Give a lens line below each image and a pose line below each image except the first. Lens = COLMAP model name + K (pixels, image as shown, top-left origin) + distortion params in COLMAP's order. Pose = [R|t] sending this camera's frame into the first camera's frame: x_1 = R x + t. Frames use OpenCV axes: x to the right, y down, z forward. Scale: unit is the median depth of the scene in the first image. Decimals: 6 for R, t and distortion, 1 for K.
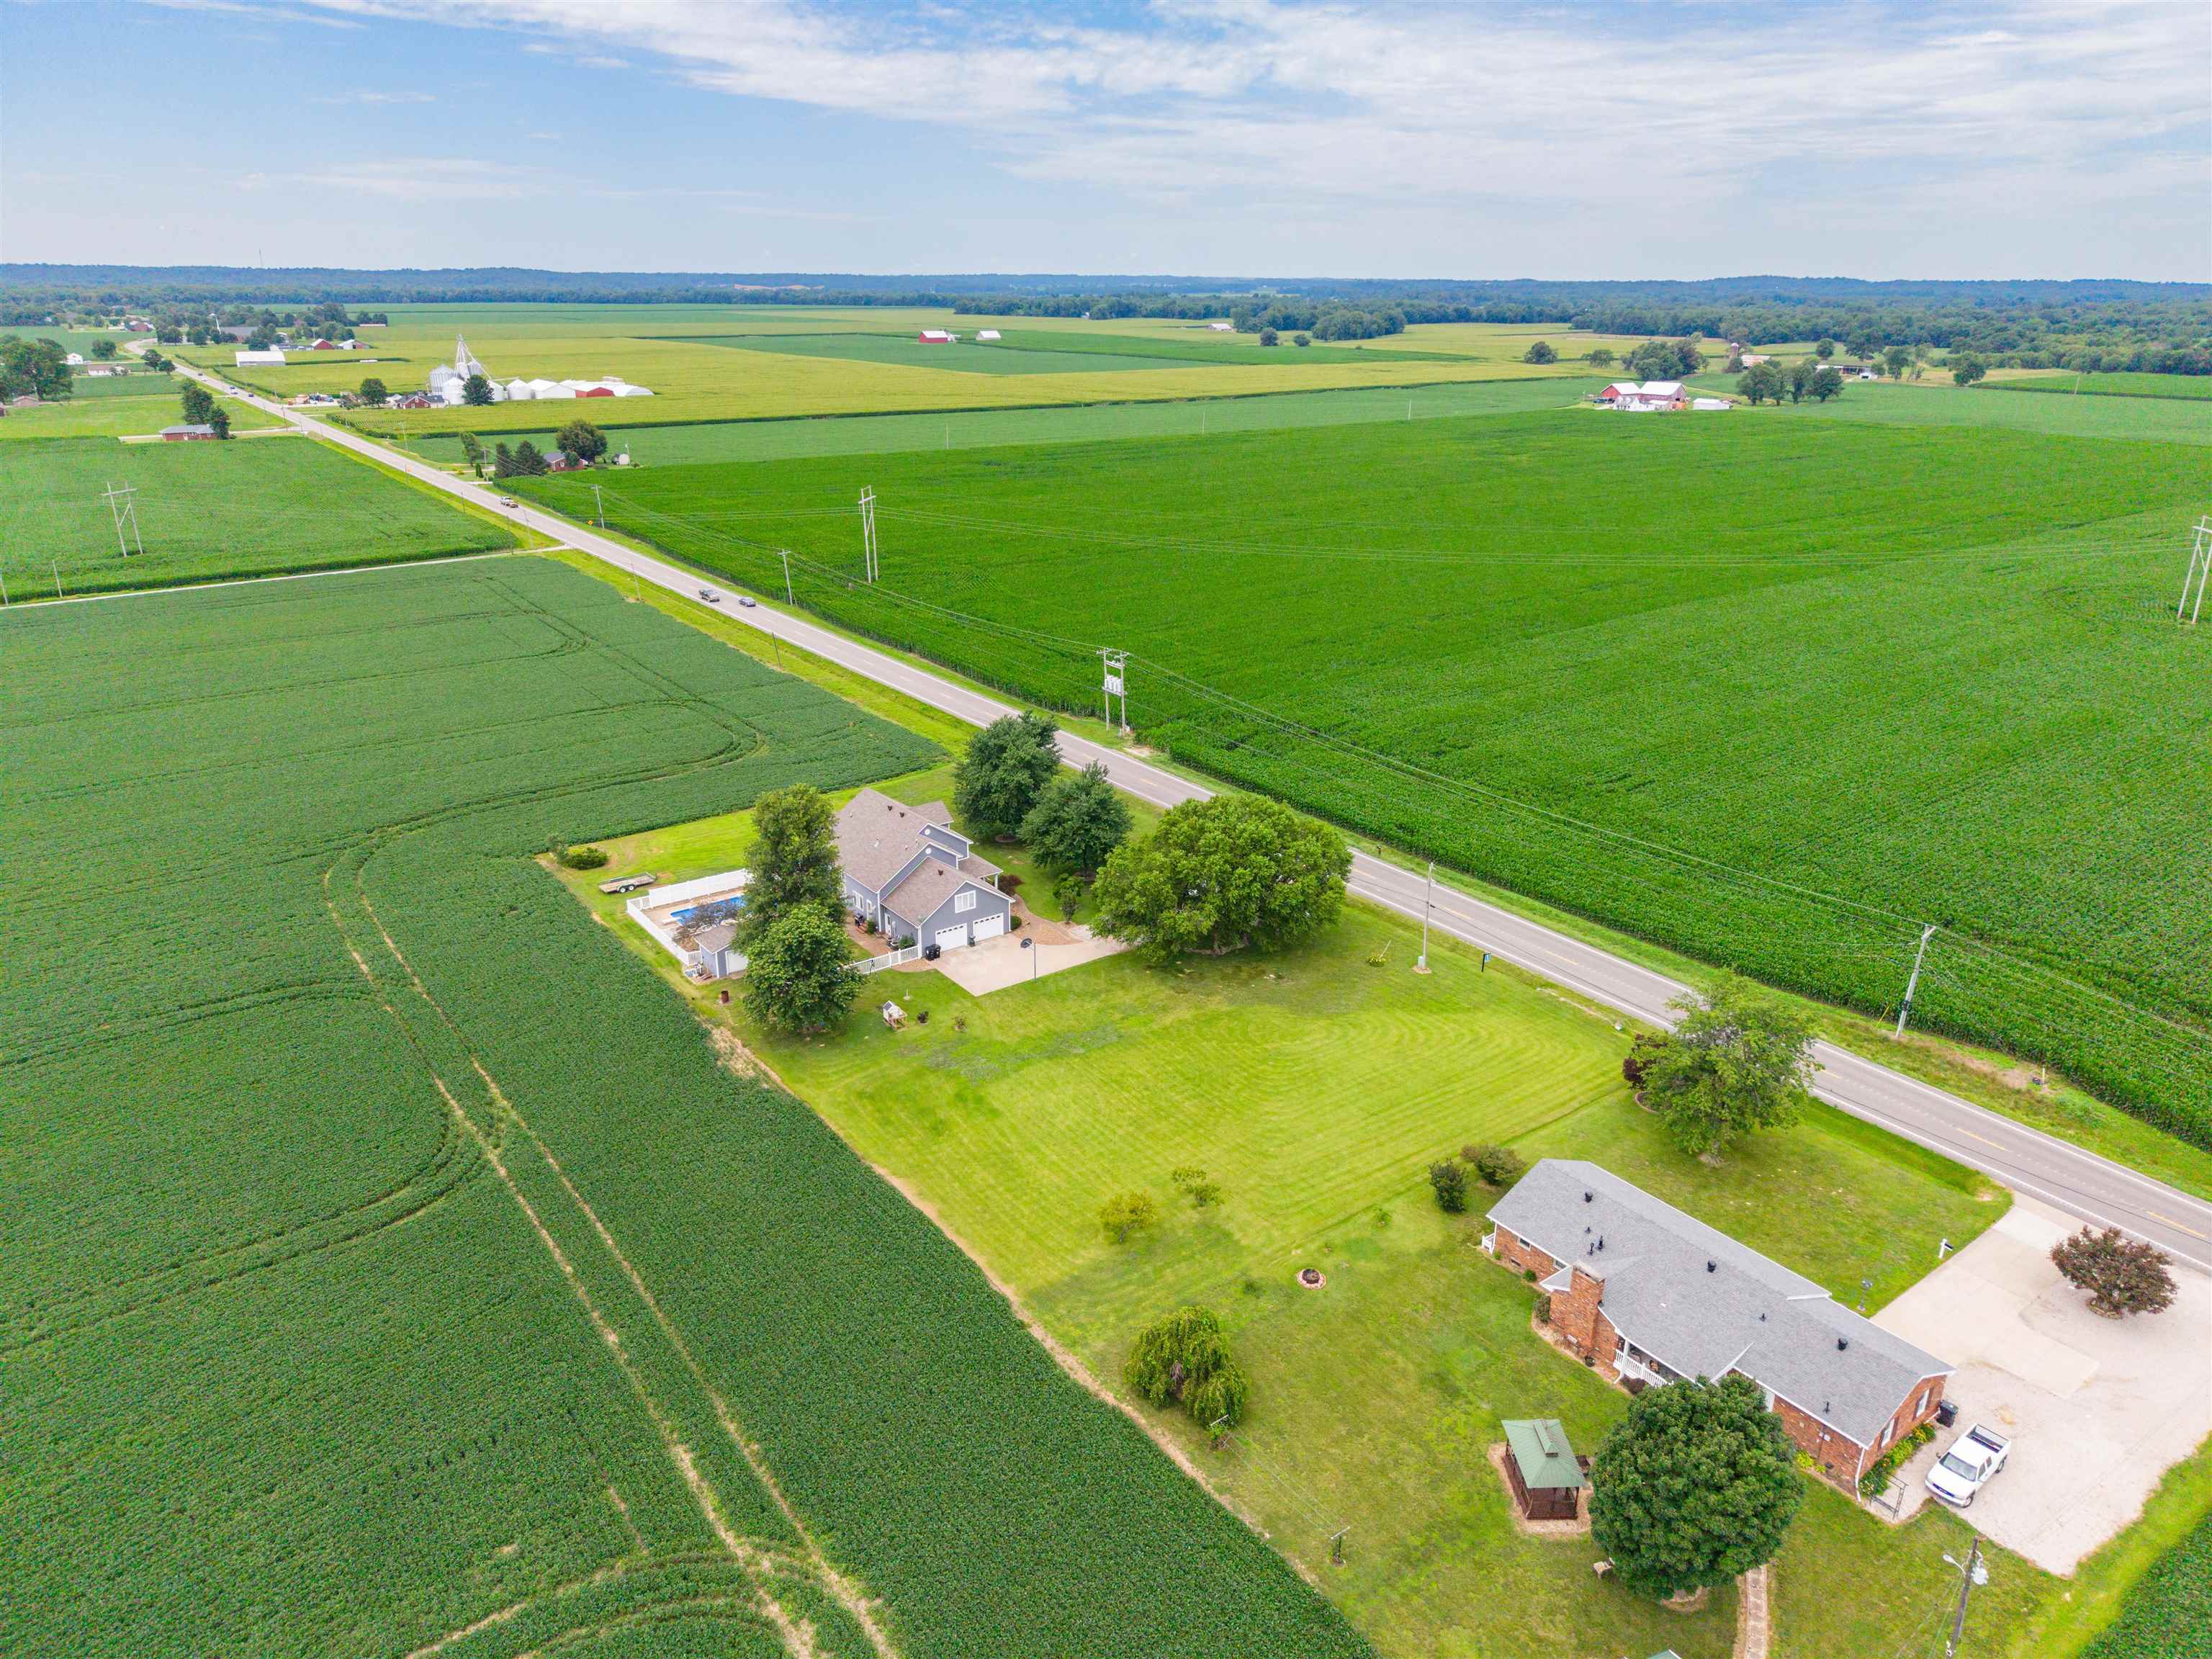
lens RADIAL K [[1460.6, 0, 1115.4], [0, 1460.6, 797.1], [0, 0, 1]] dist [0.029461, -0.038803]
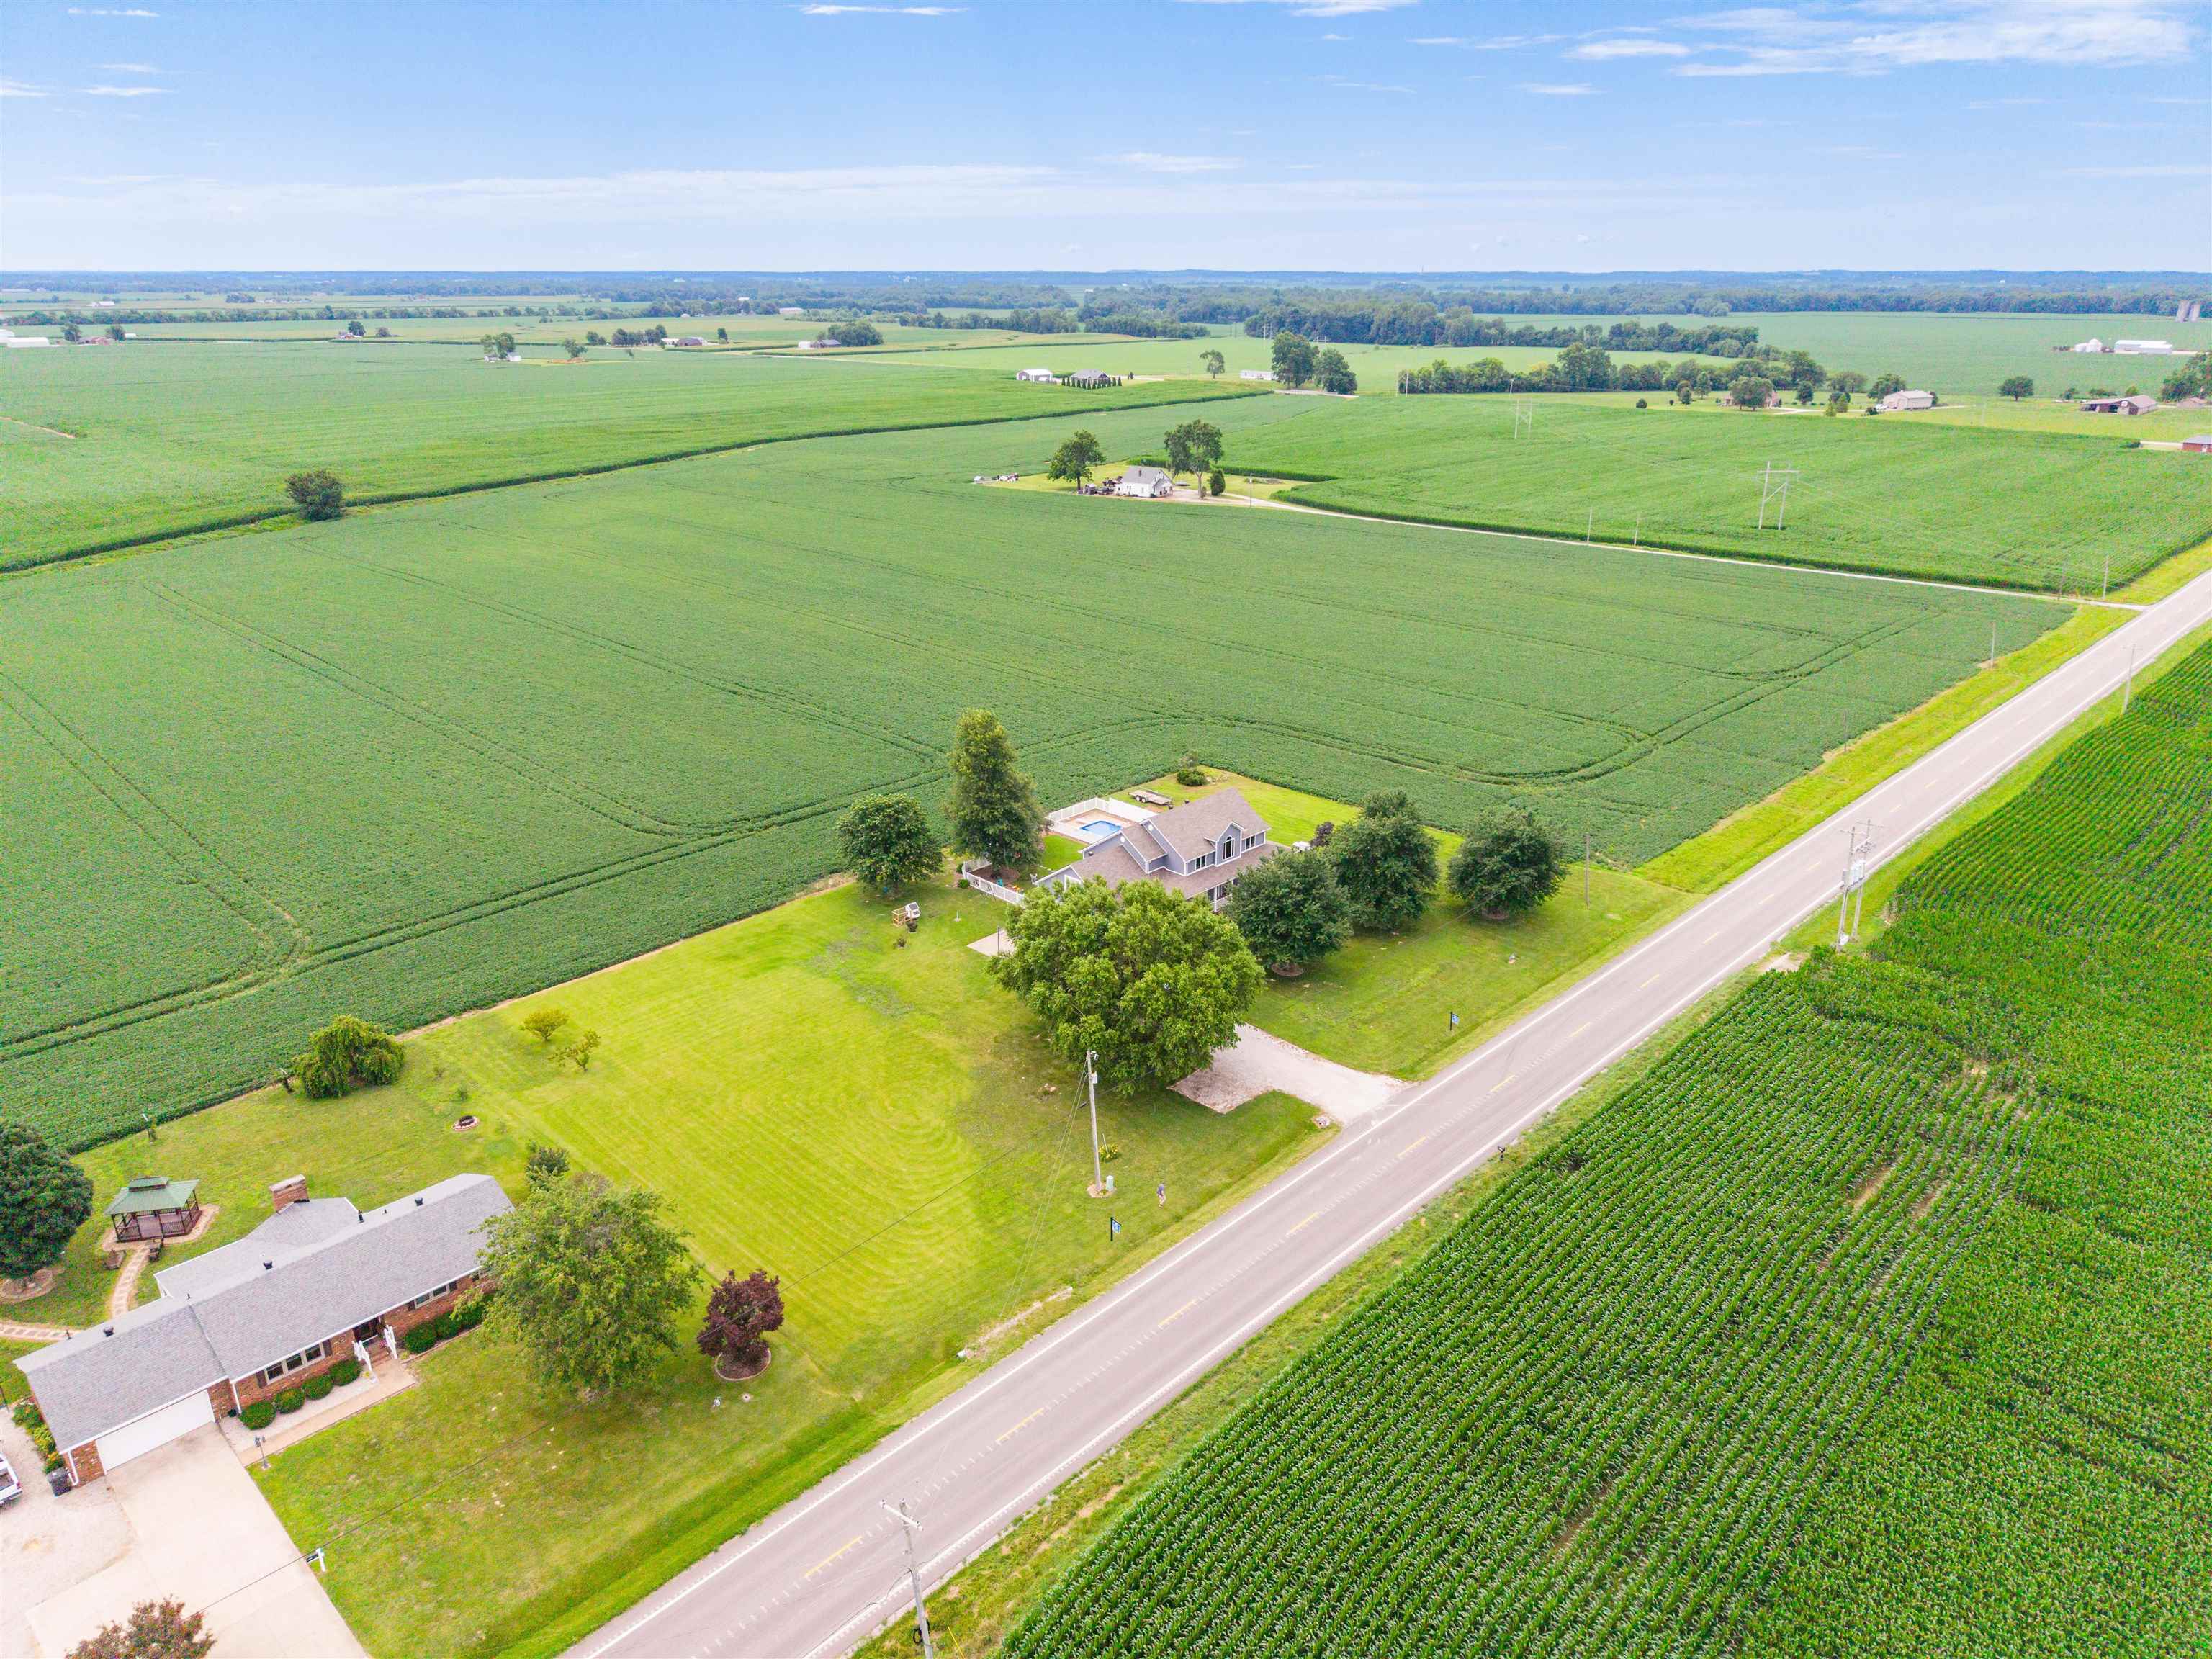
lens RADIAL K [[1498.3, 0, 1105.9], [0, 1498.3, 787.0], [0, 0, 1]] dist [0.009567, -0.005488]
pose [[0.156112, 0.311866, -0.937213, 0.711952], [-0.323011, 0.912795, 0.249937, -0.216270], [0.933431, 0.263712, 0.243235, 0.629660]]
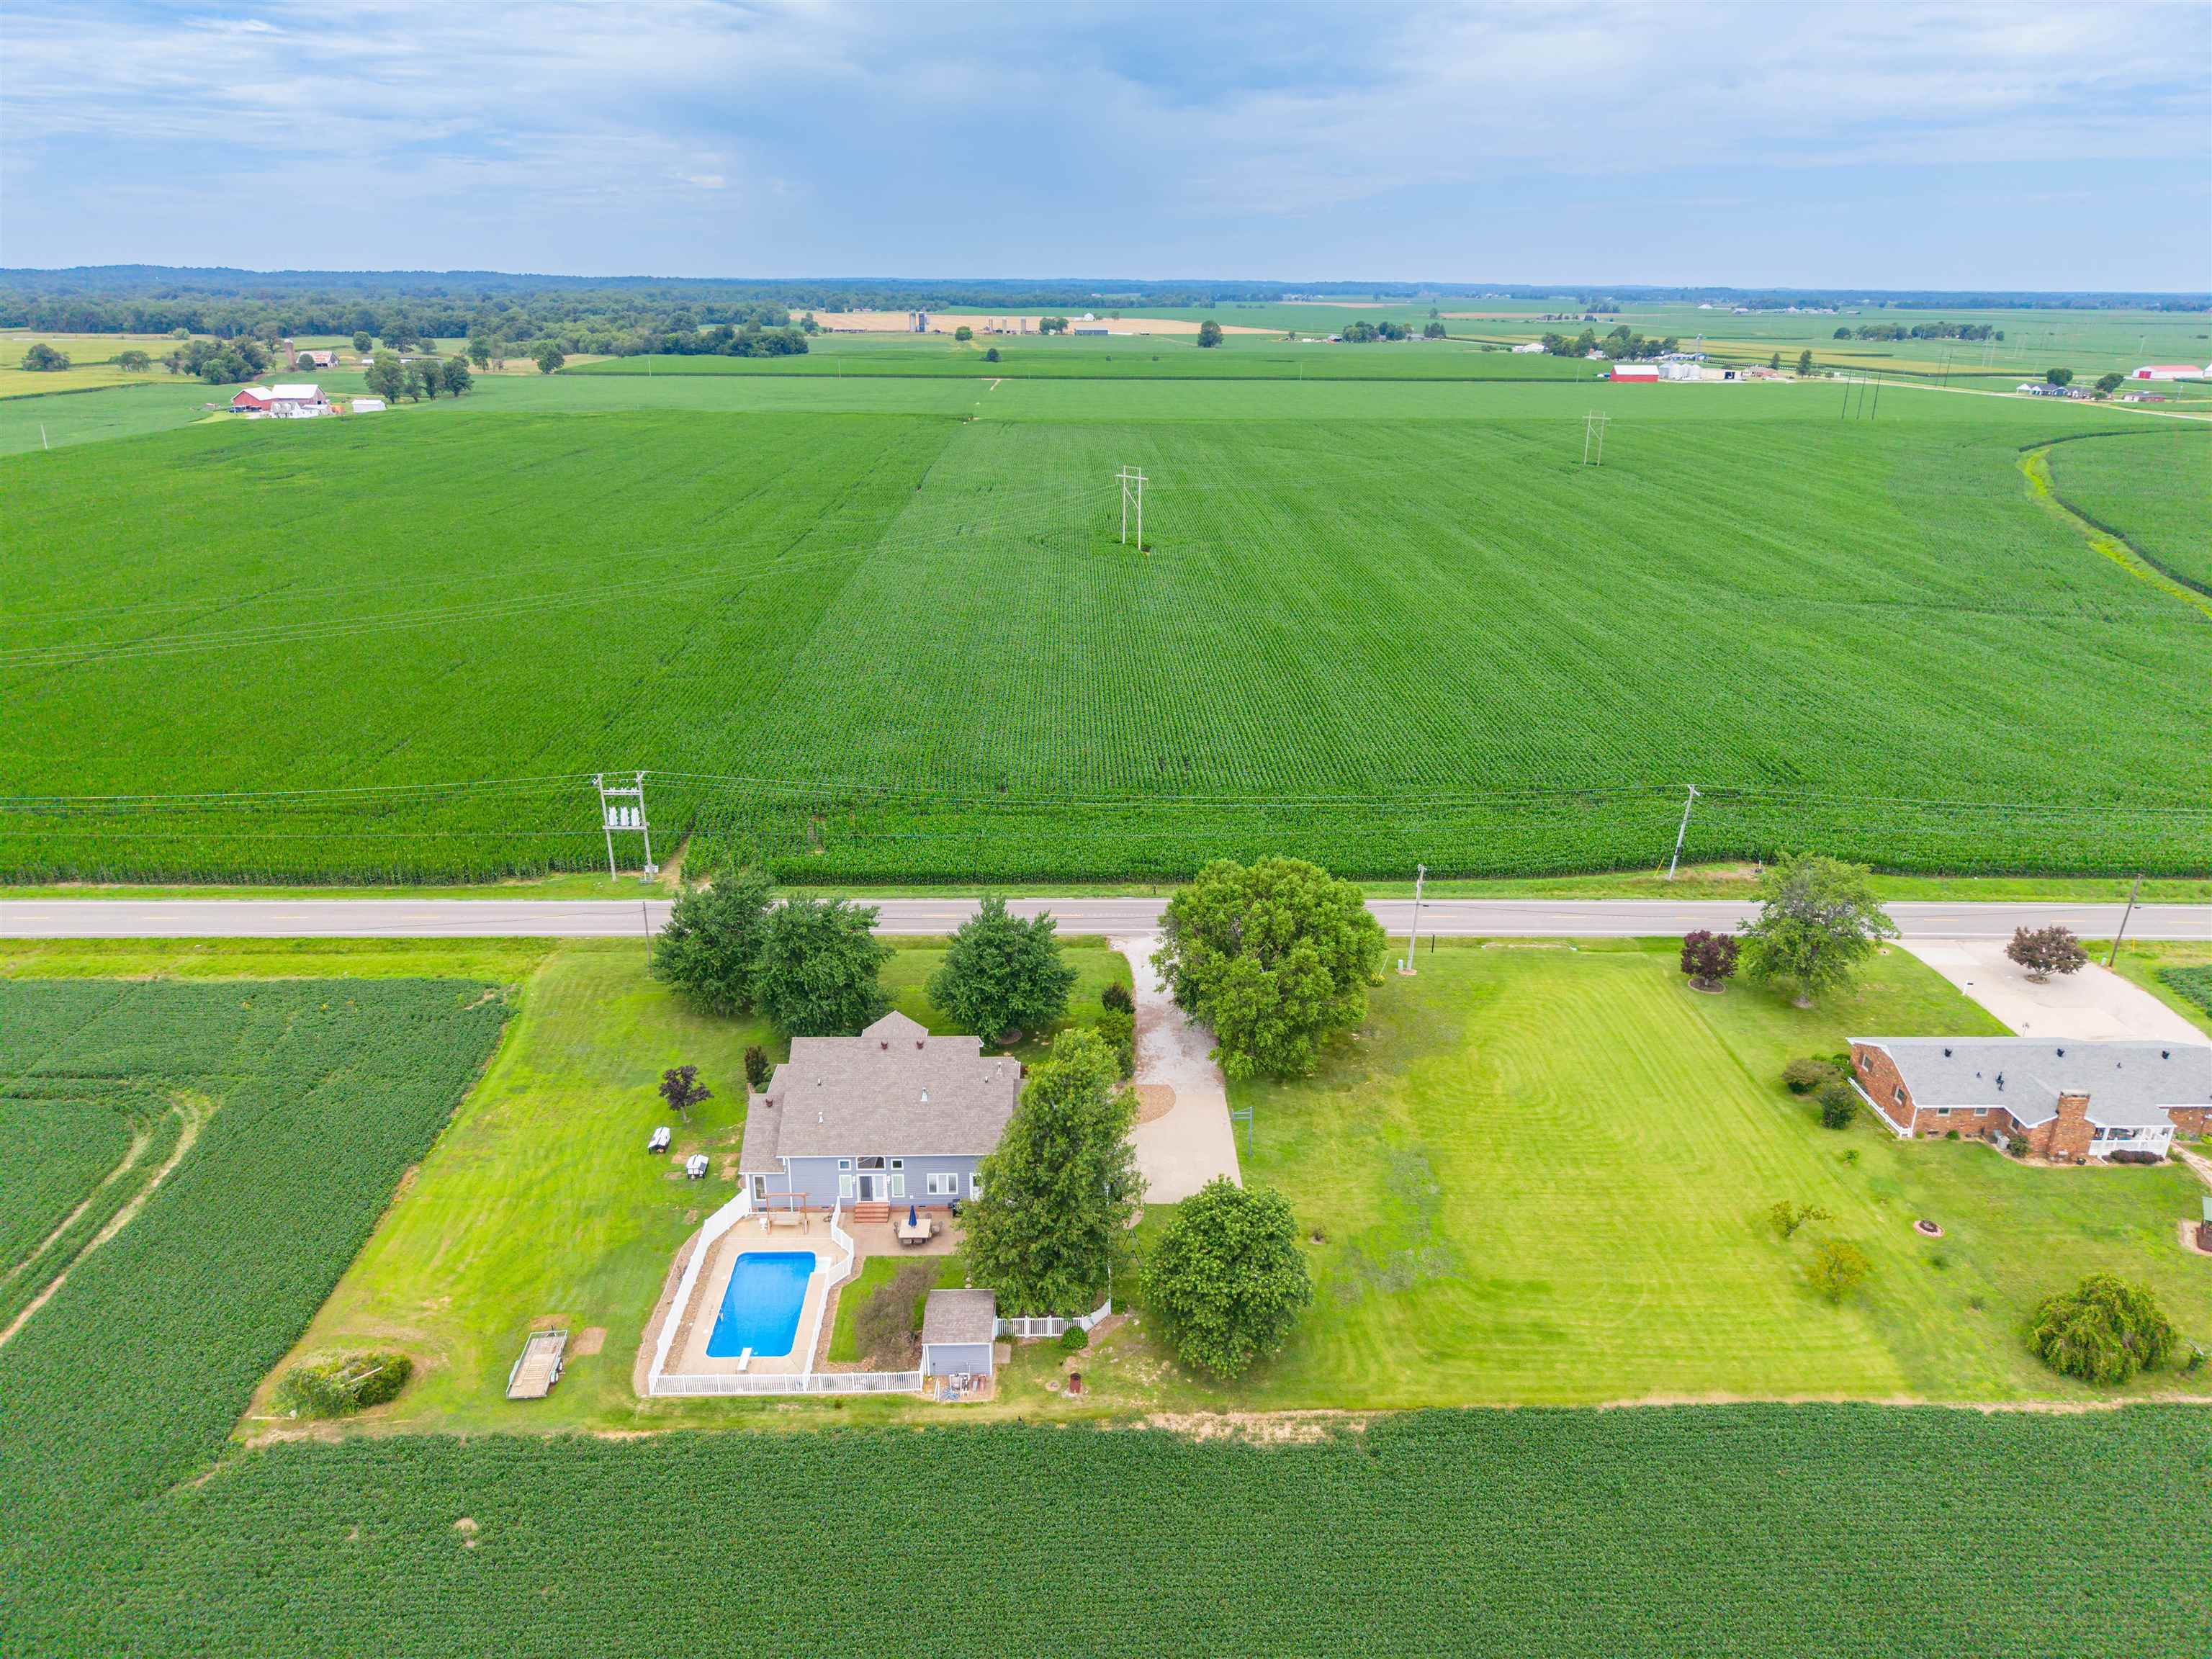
lens RADIAL K [[1485.0, 0, 1093.3], [0, 1485.0, 790.3], [0, 0, 1]] dist [0.005108, -0.001284]
pose [[0.584518, -0.264493, 0.767061, -0.544188], [0.266303, 0.955545, 0.126556, -0.153137], [-0.766434, 0.130297, 0.628968, 0.423470]]
